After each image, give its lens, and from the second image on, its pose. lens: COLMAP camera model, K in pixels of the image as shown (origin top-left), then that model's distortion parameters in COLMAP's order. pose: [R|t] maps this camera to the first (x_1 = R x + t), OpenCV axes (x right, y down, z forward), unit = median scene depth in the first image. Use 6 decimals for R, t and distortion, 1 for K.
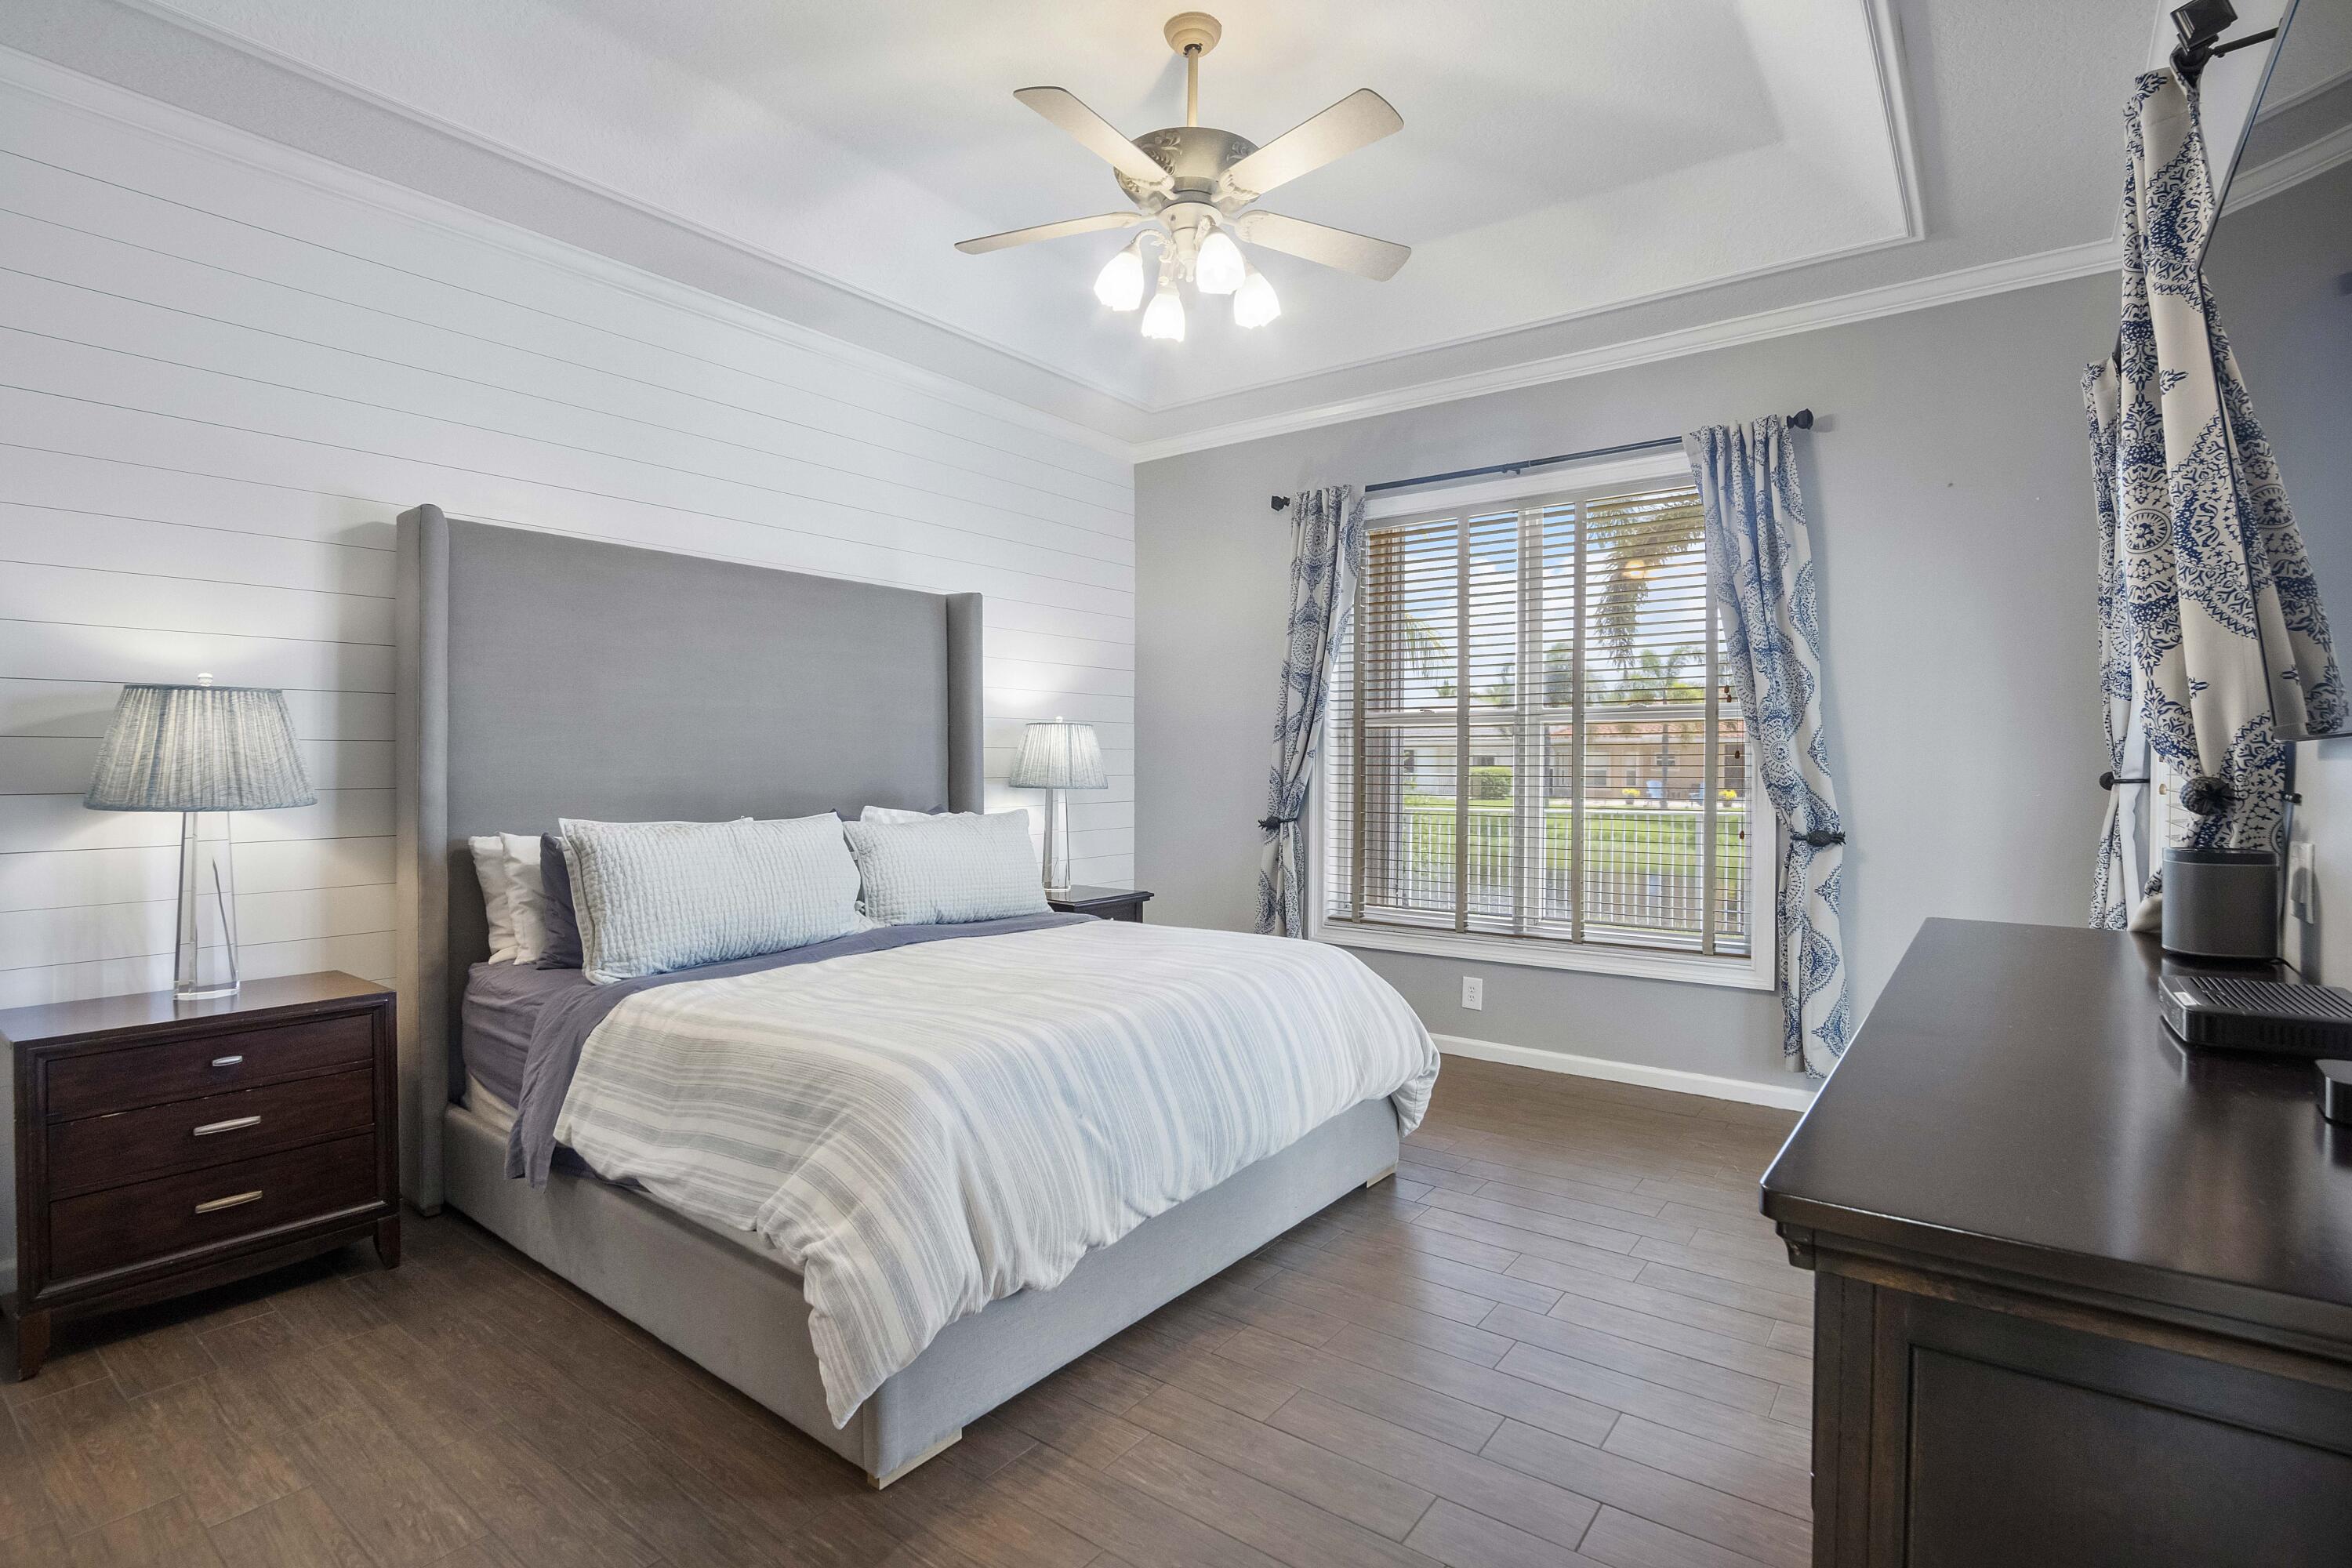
lens RADIAL K [[1133.1, 0, 1176.0], [0, 1133.1, 776.0], [0, 0, 1]] dist [-0.004003, -0.000245]
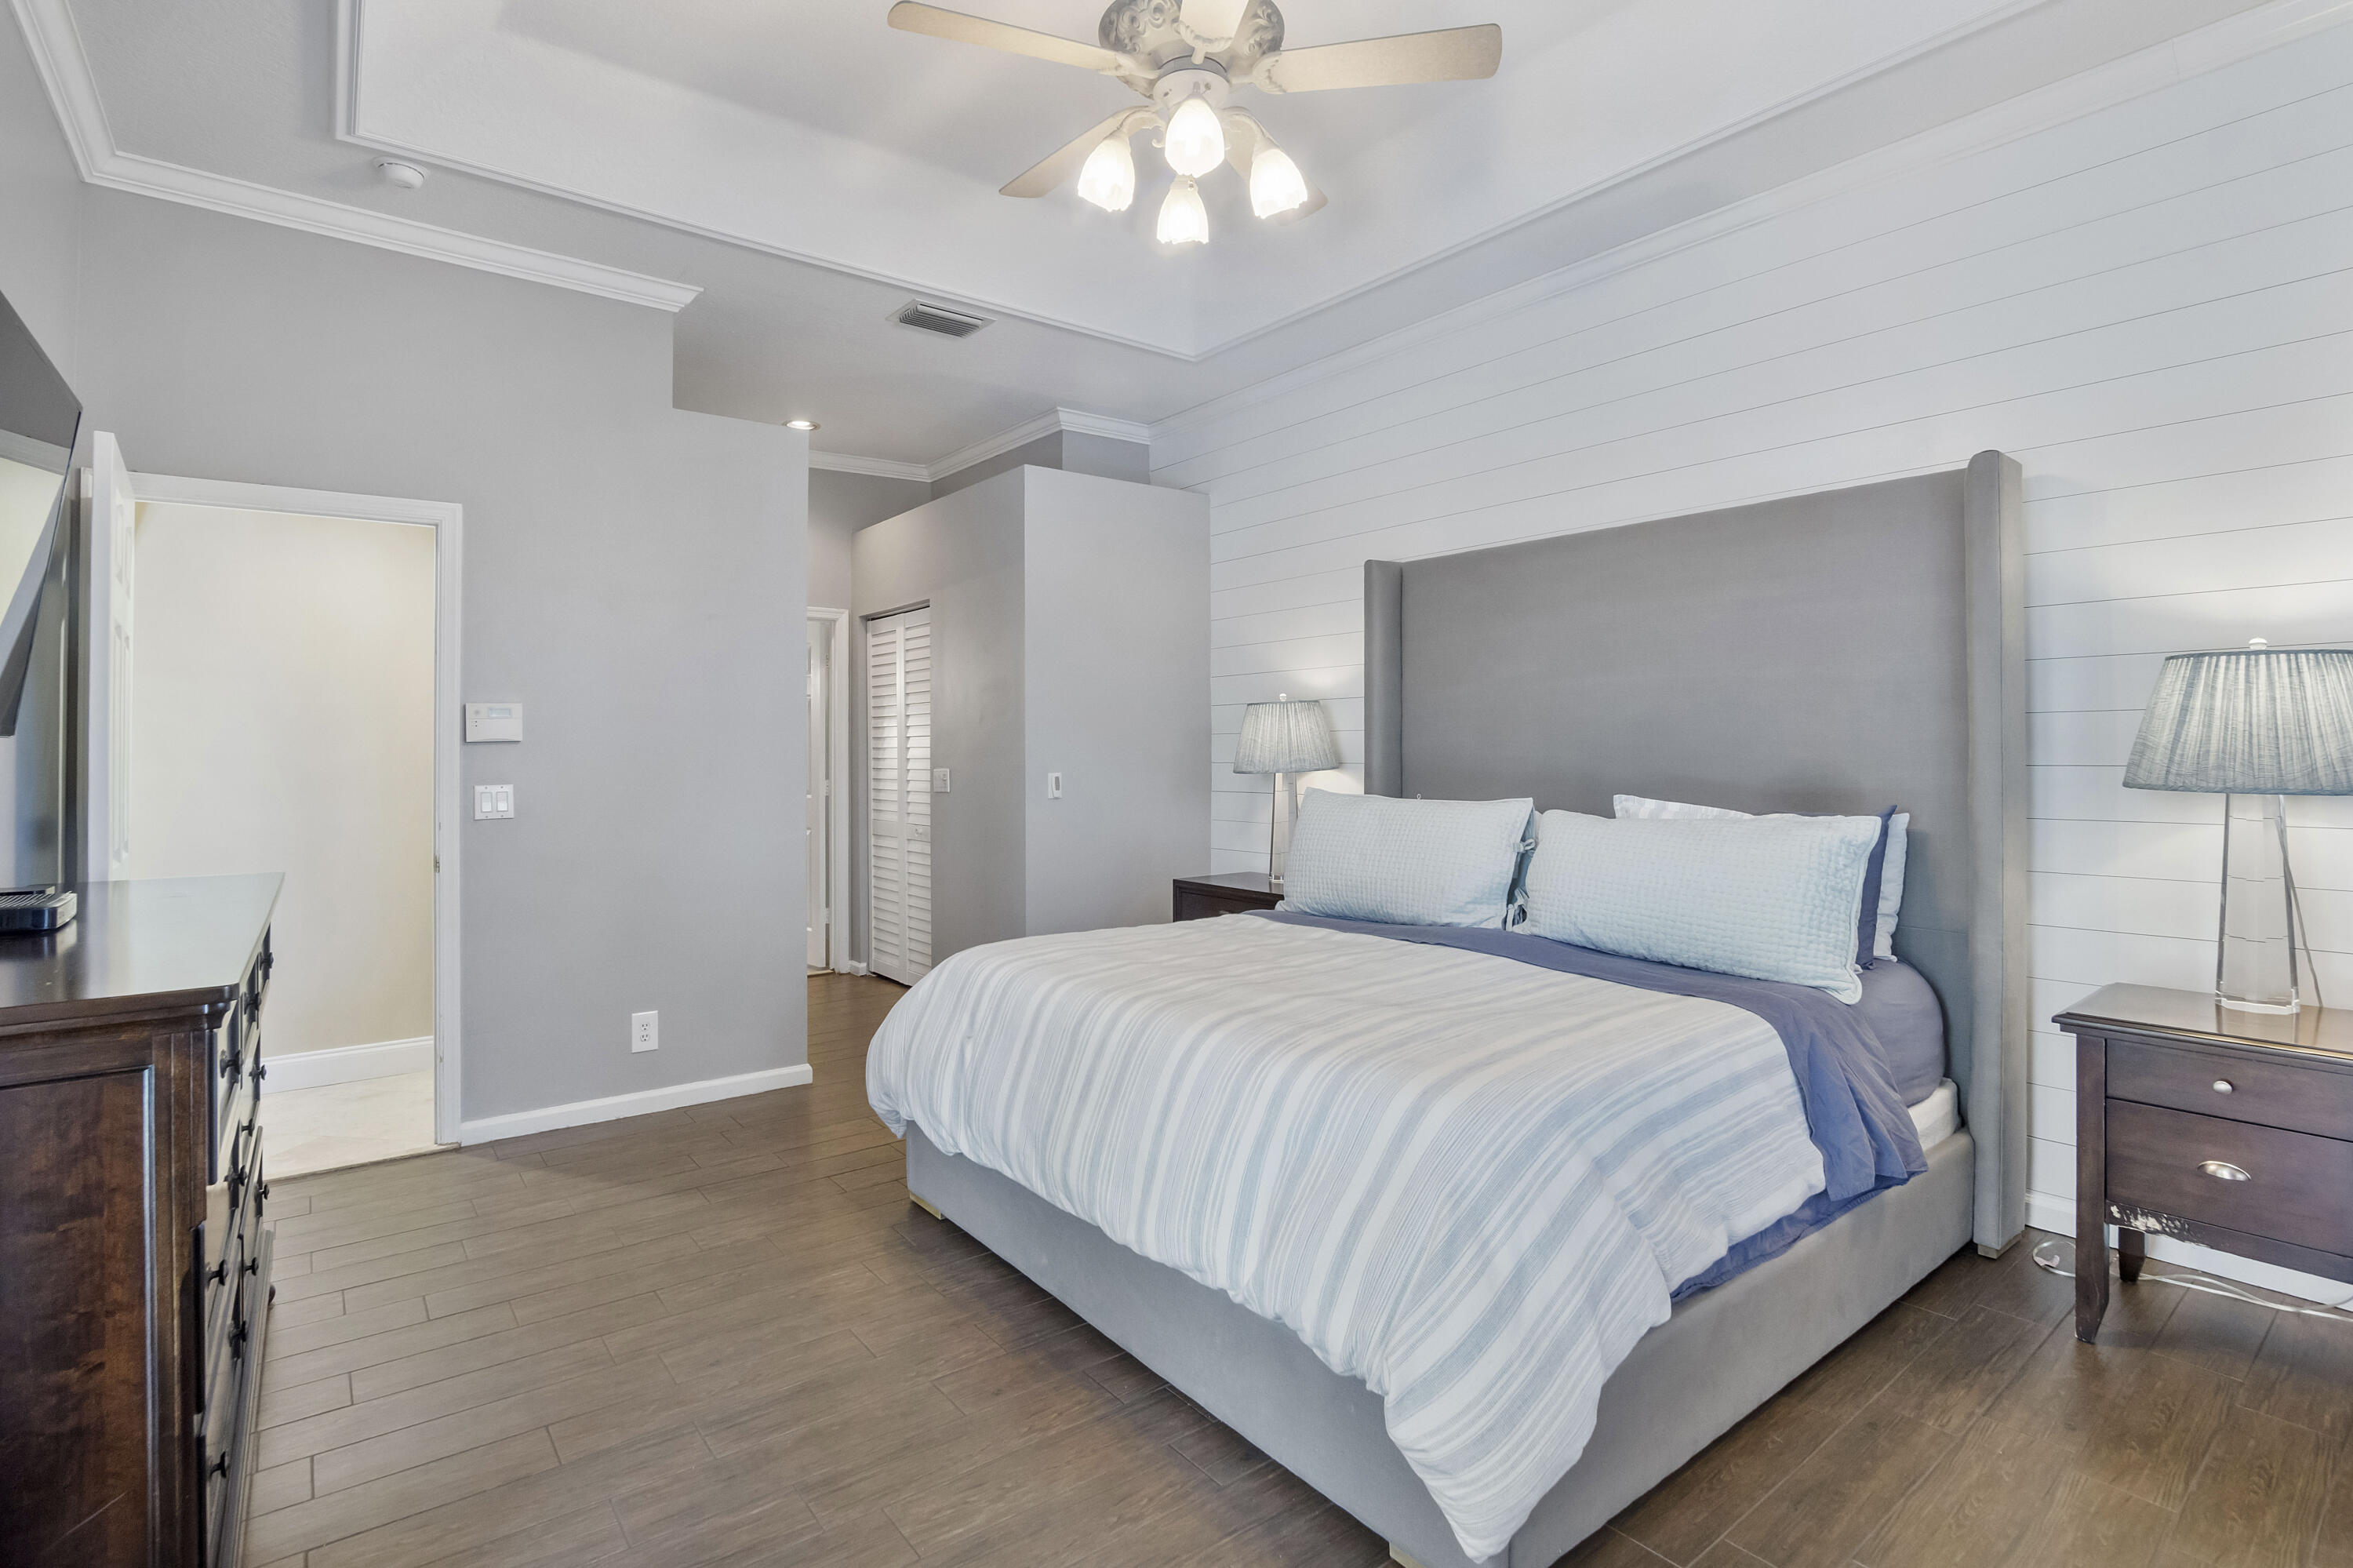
lens RADIAL K [[1133.6, 0, 1175.5], [0, 1133.6, 767.8], [0, 0, 1]] dist [-0.004003, -0.000245]
pose [[-0.260481, 0.023532, -0.965192, 0.501713], [0.000218, 0.999704, 0.024315, -0.011062], [0.965479, 0.006123, -0.260409, 0.750612]]
